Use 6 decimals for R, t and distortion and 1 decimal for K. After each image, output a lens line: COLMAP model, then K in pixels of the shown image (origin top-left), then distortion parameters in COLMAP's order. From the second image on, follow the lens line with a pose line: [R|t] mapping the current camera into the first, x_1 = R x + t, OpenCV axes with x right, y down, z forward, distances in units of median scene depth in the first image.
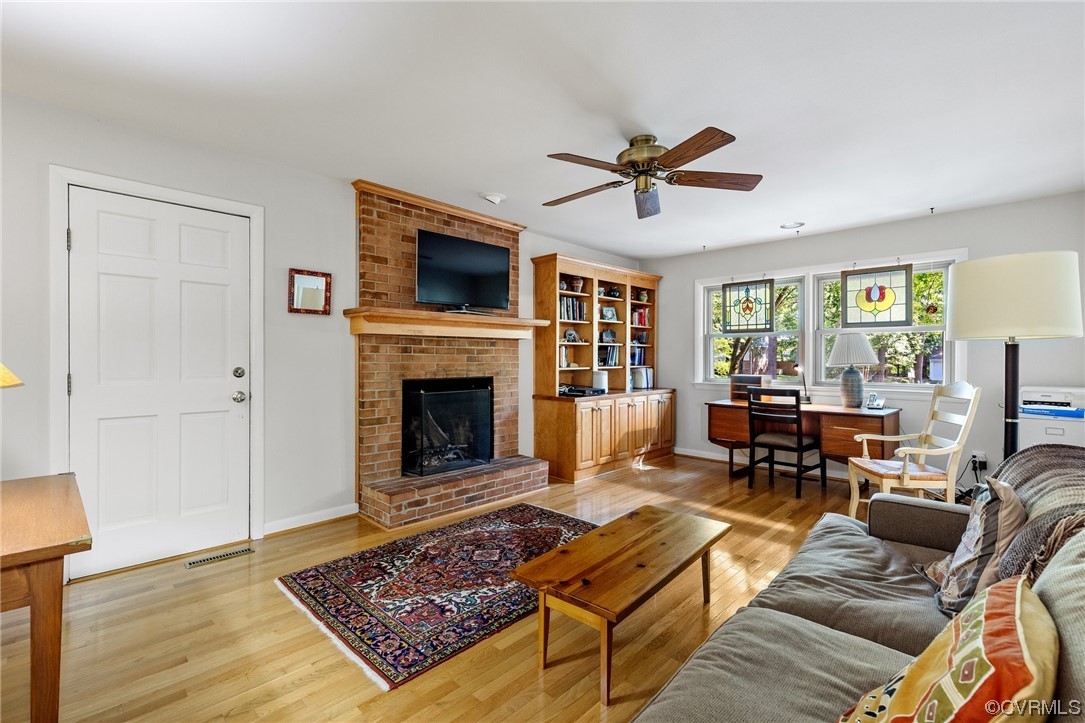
lens RADIAL K [[480.0, 0, 542.5], [0, 480.0, 361.5], [0, 0, 1]] dist [0.000546, -0.000185]
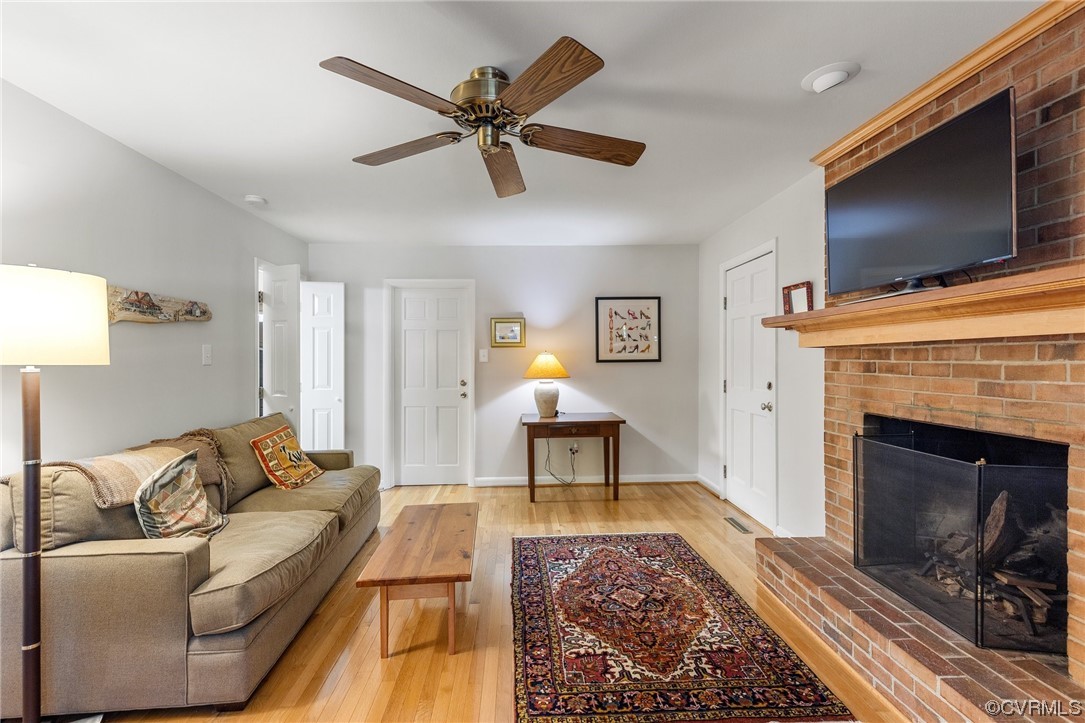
lens RADIAL K [[480.0, 0, 542.5], [0, 480.0, 361.5], [0, 0, 1]] dist [0.000546, -0.000185]
pose [[-0.680290, -0.000938, -0.732943, 0.582406], [-0.007863, 0.999951, 0.006019, -0.038658], [0.732901, 0.009858, -0.680264, 1.324552]]
